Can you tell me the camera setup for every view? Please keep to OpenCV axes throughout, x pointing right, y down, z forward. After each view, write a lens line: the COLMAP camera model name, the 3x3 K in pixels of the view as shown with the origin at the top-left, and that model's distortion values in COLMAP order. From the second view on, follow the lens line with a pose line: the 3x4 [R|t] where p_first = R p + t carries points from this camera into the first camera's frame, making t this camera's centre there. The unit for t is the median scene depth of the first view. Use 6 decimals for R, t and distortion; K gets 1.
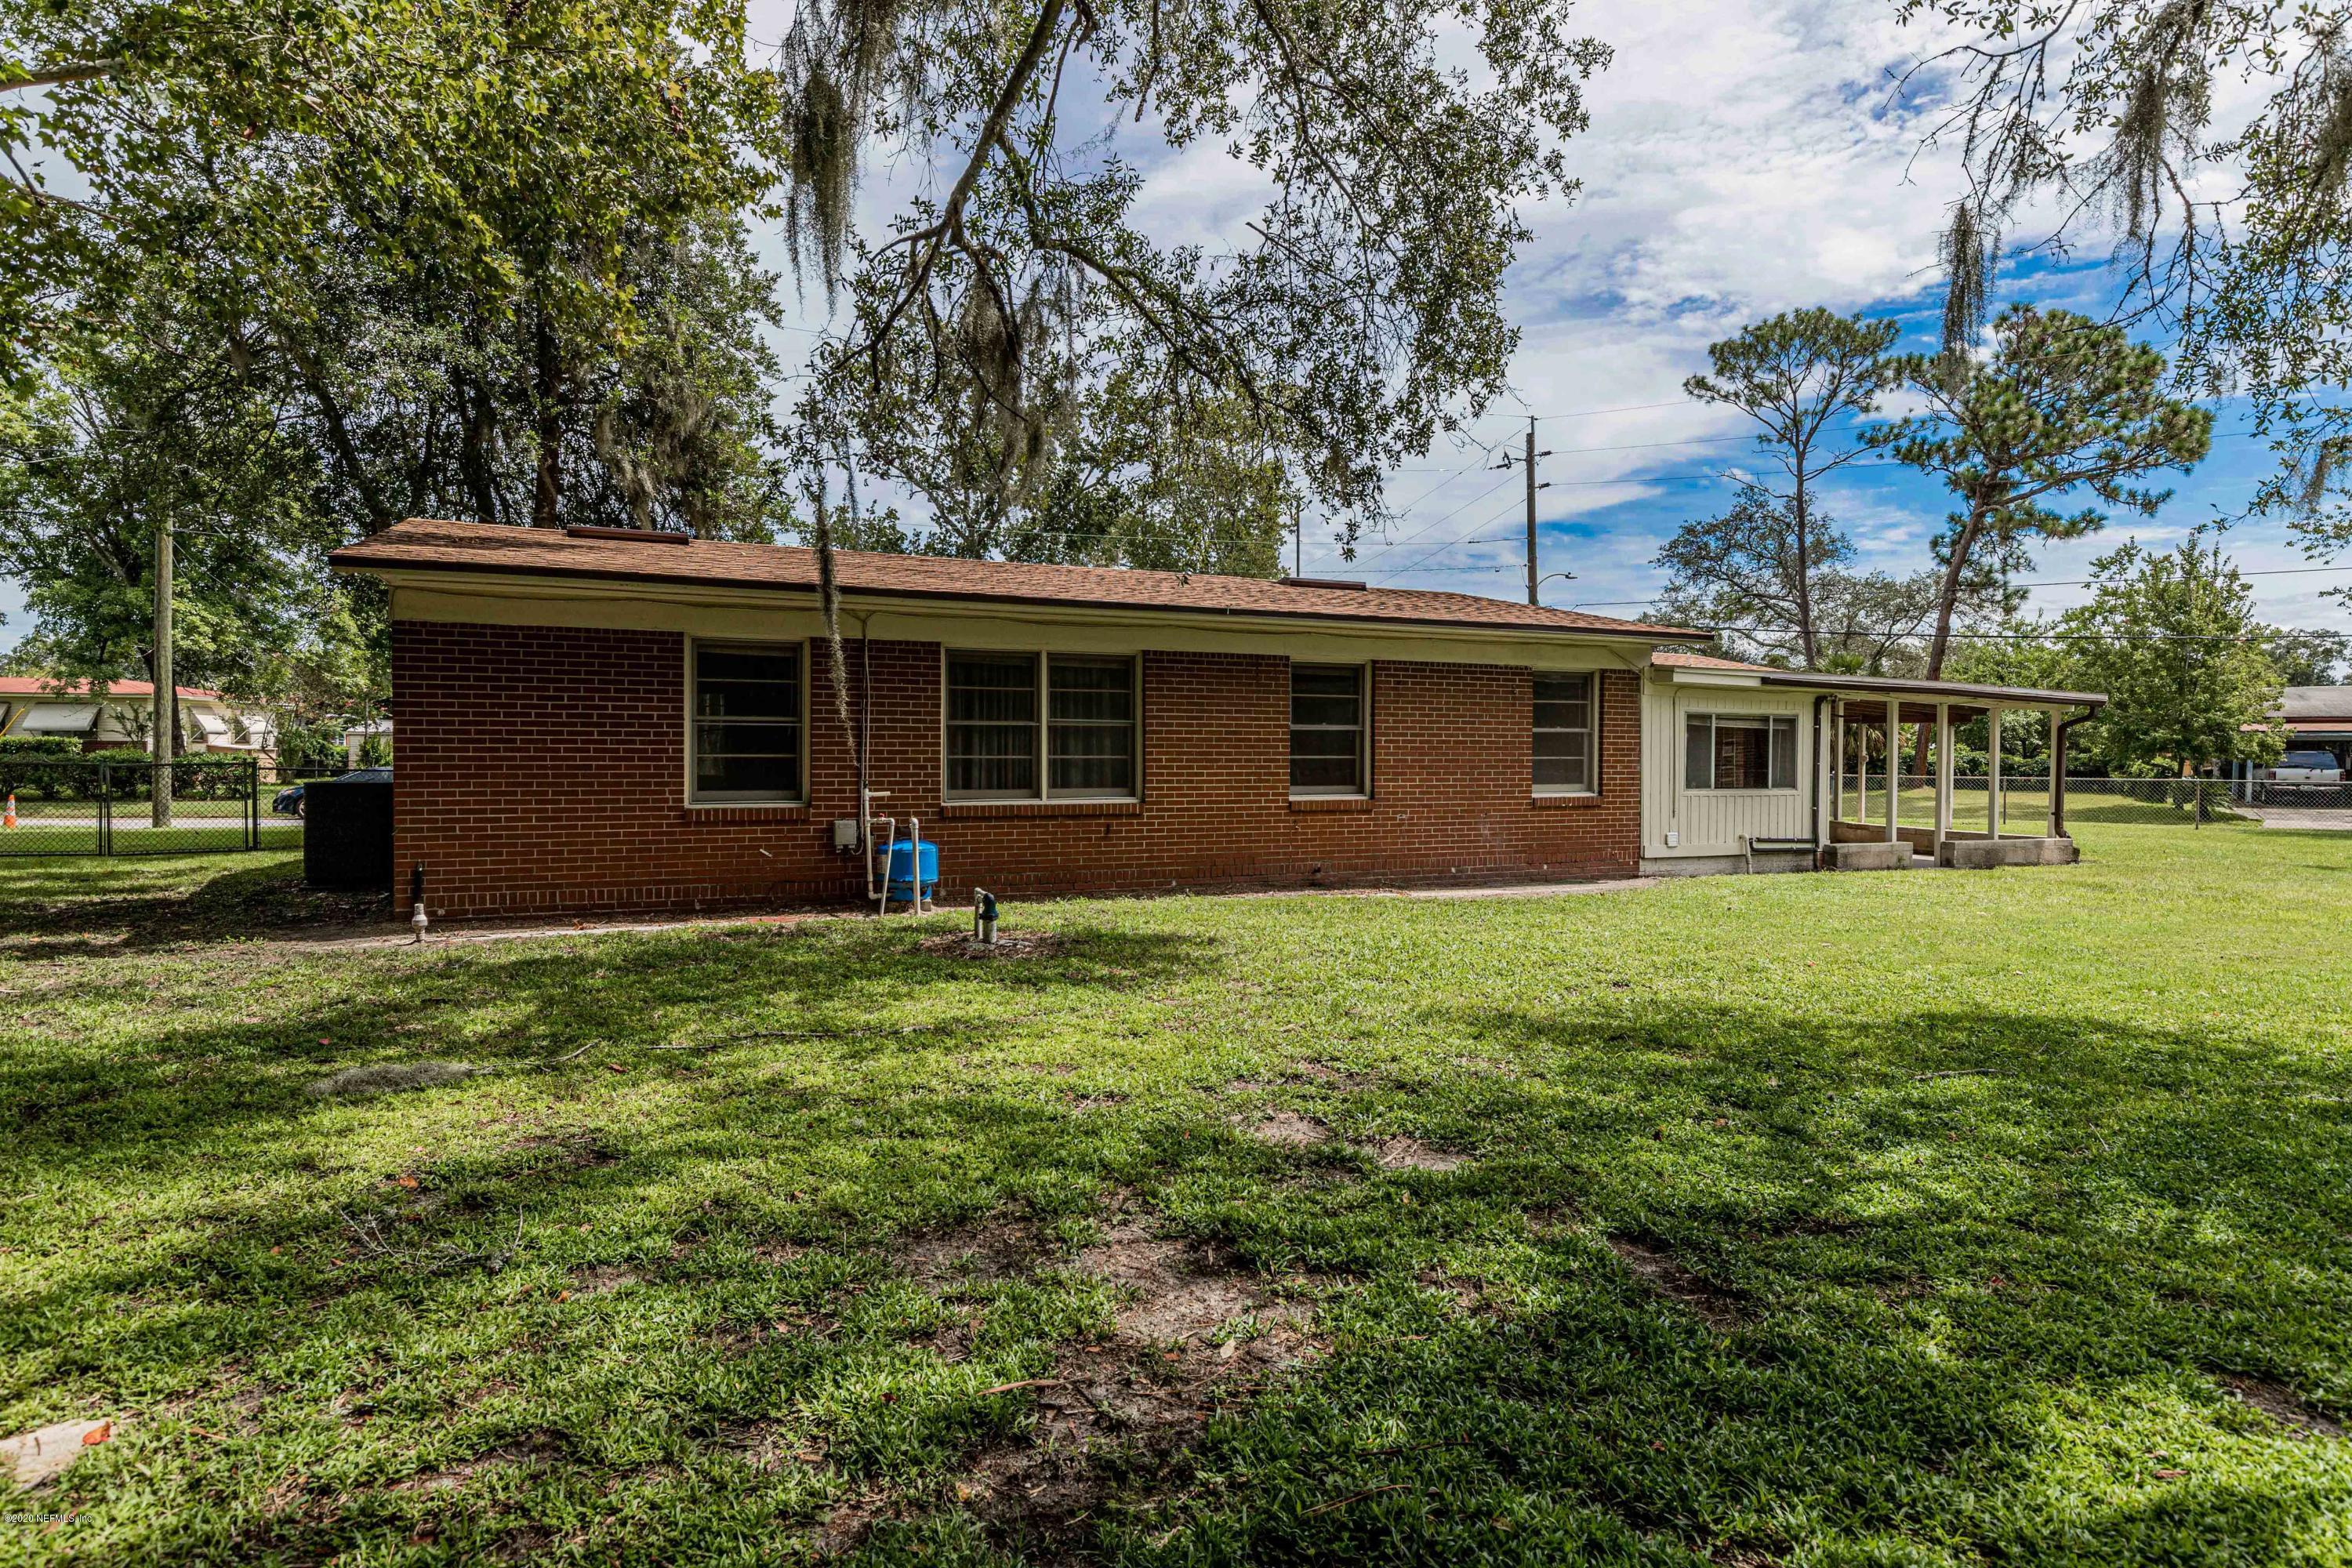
lens RADIAL K [[1268.1, 0, 1183.5], [0, 1268.1, 786.8], [0, 0, 1]] dist [-0.000210, 0.000933]
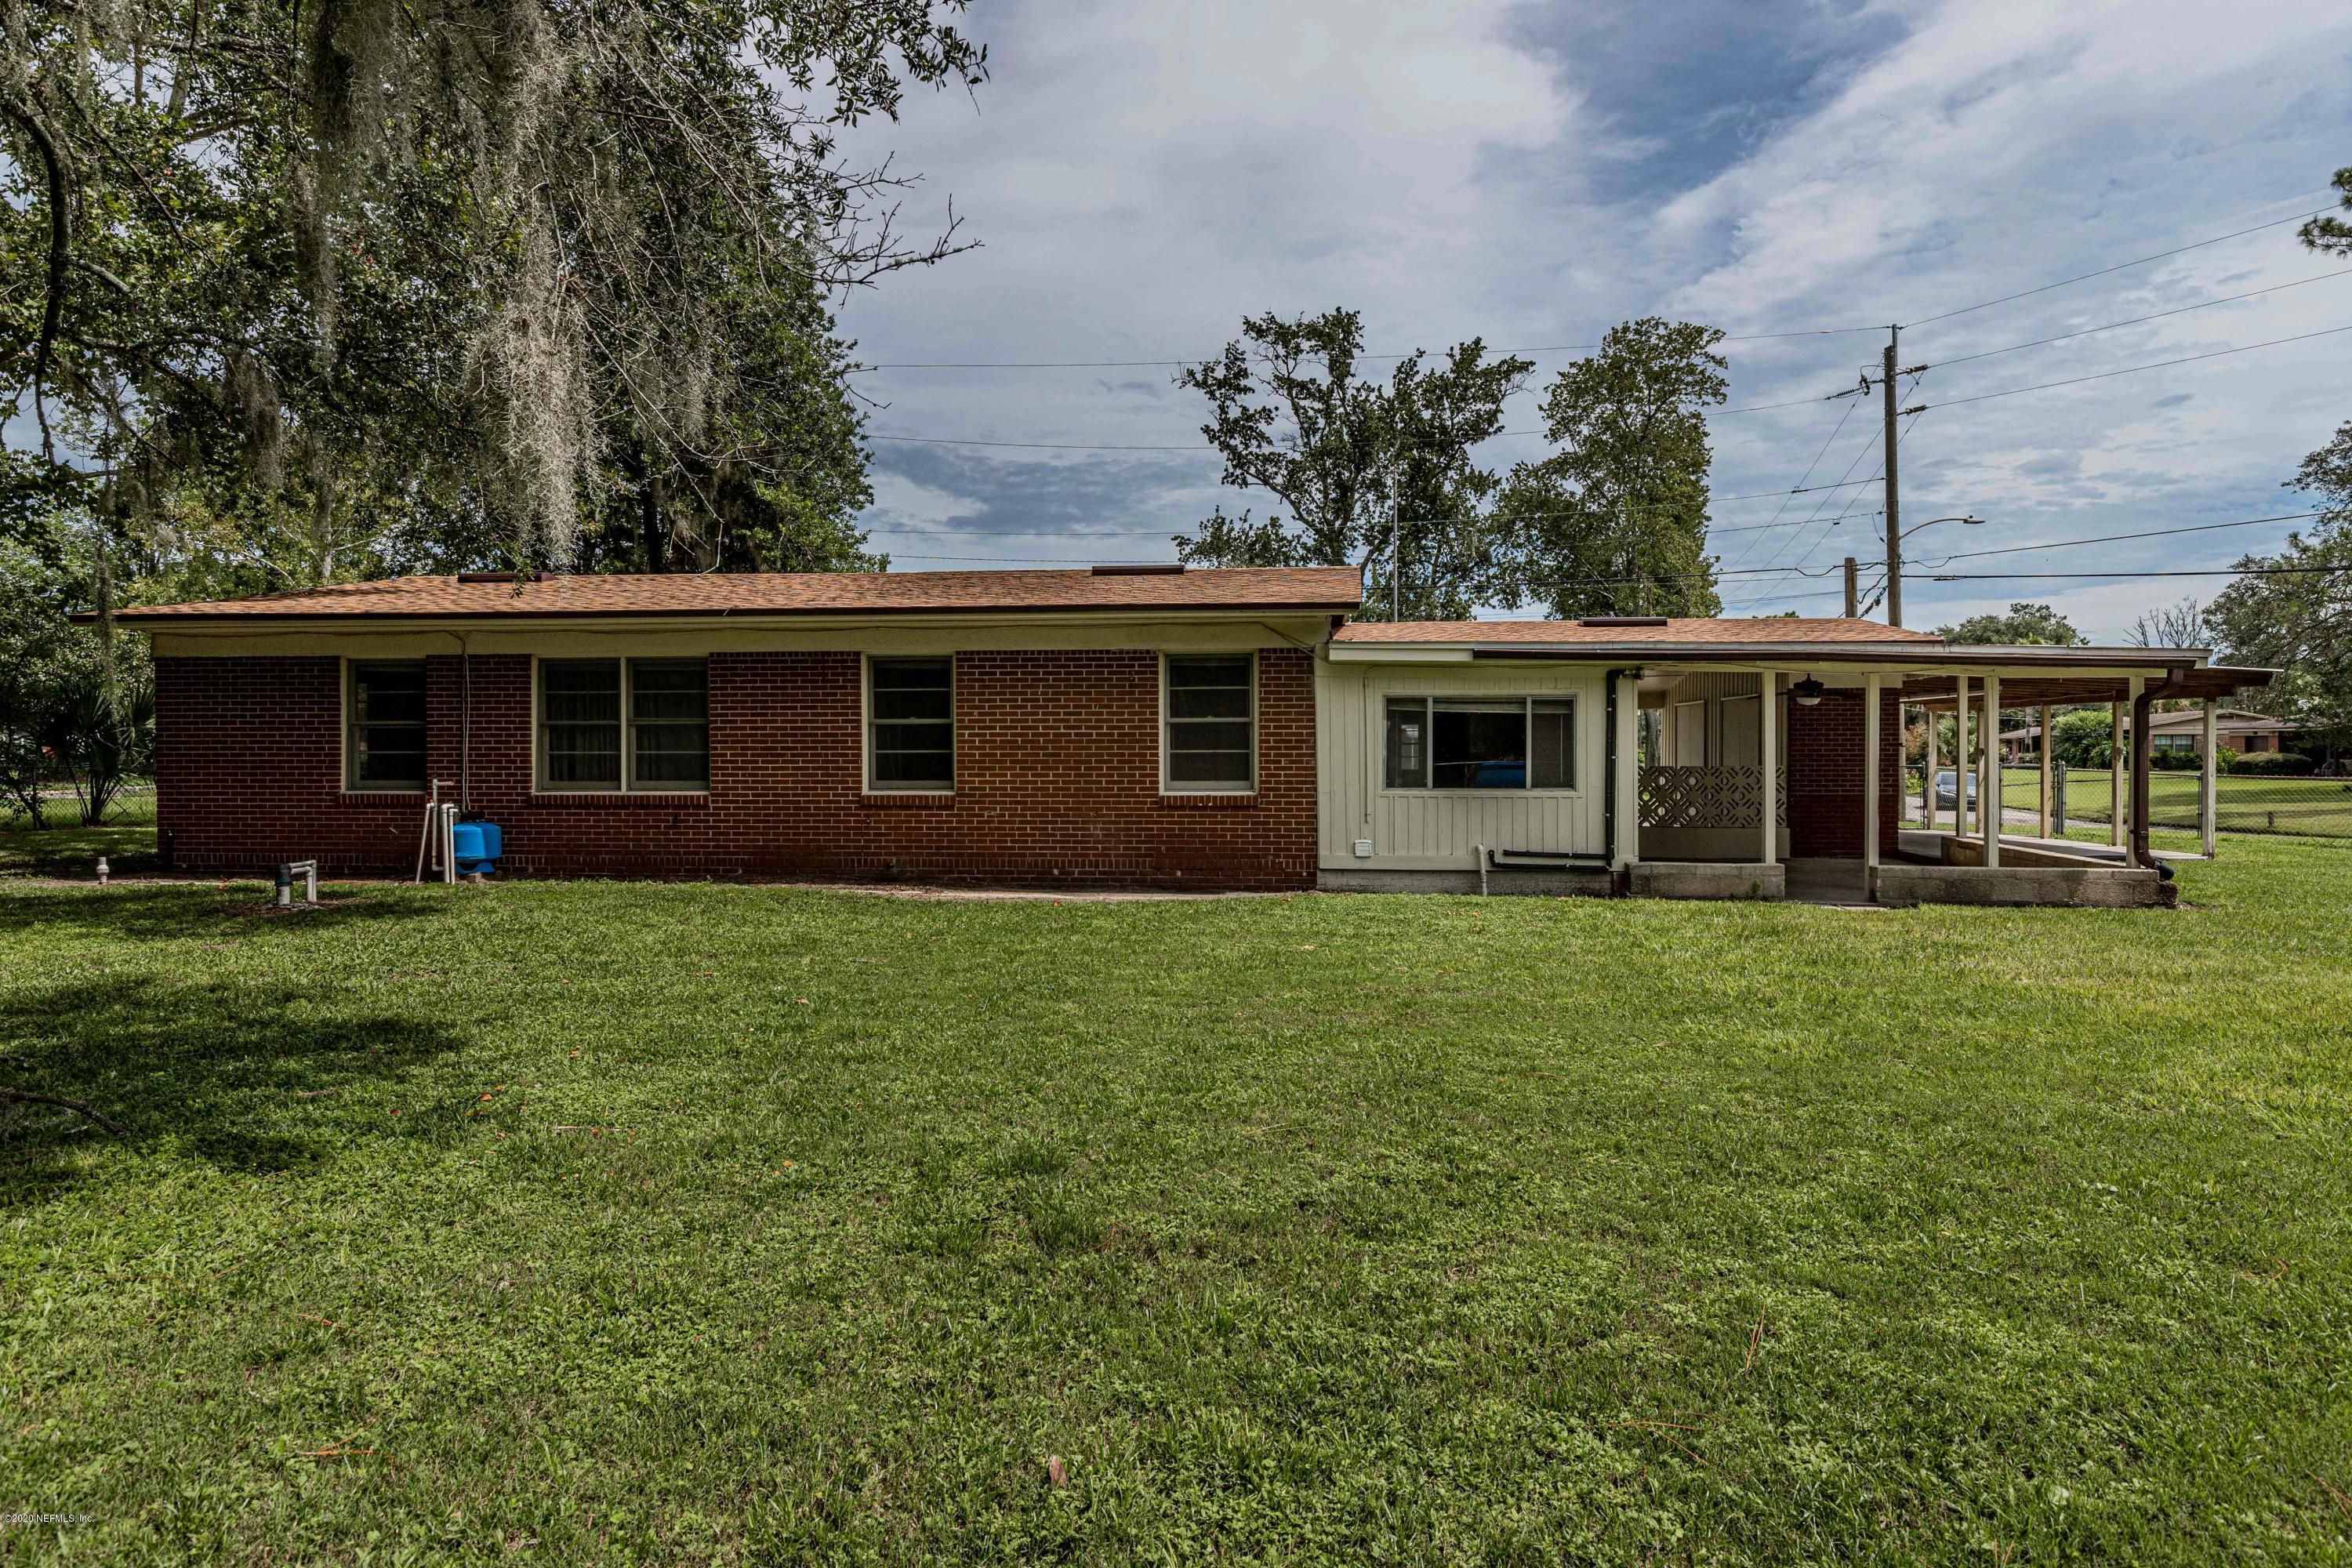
lens RADIAL K [[1268.1, 0, 1182.3], [0, 1268.1, 786.2], [0, 0, 1]] dist [-0.000210, 0.000933]
pose [[0.873755, 0.009032, -0.486283, 0.701667], [-0.008368, 0.999959, 0.003537, -0.001397], [0.486295, 0.000979, 0.873794, 0.215157]]
